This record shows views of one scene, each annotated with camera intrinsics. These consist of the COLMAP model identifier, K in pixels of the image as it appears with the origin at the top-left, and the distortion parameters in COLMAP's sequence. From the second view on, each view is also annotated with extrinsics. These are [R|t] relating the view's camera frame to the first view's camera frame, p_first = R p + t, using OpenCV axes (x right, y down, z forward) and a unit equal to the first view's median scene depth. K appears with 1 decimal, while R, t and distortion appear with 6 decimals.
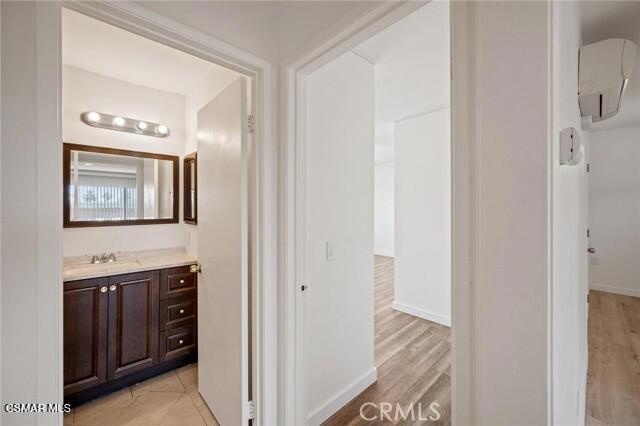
lens RADIAL K [[257.4, 0, 321.0], [0, 257.4, 209.3], [0, 0, 1]] dist [-0.001653, 0.000691]
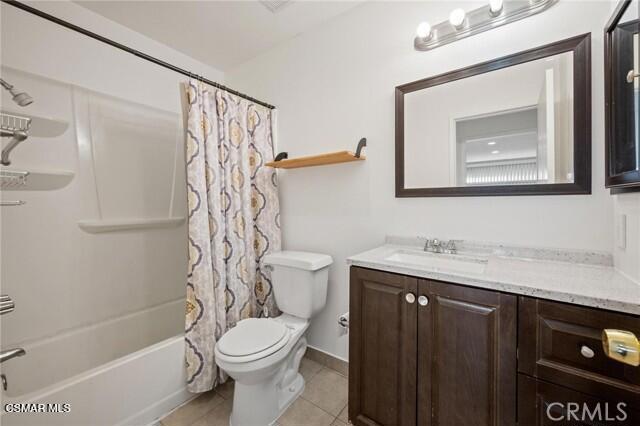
lens RADIAL K [[257.4, 0, 315.3], [0, 257.4, 202.1], [0, 0, 1]] dist [-0.001653, 0.000691]
pose [[0.187028, -0.007958, -0.982322, -0.281705], [-0.005950, 0.999940, -0.009233, 0.092249], [0.982337, 0.007571, 0.186969, 0.598859]]
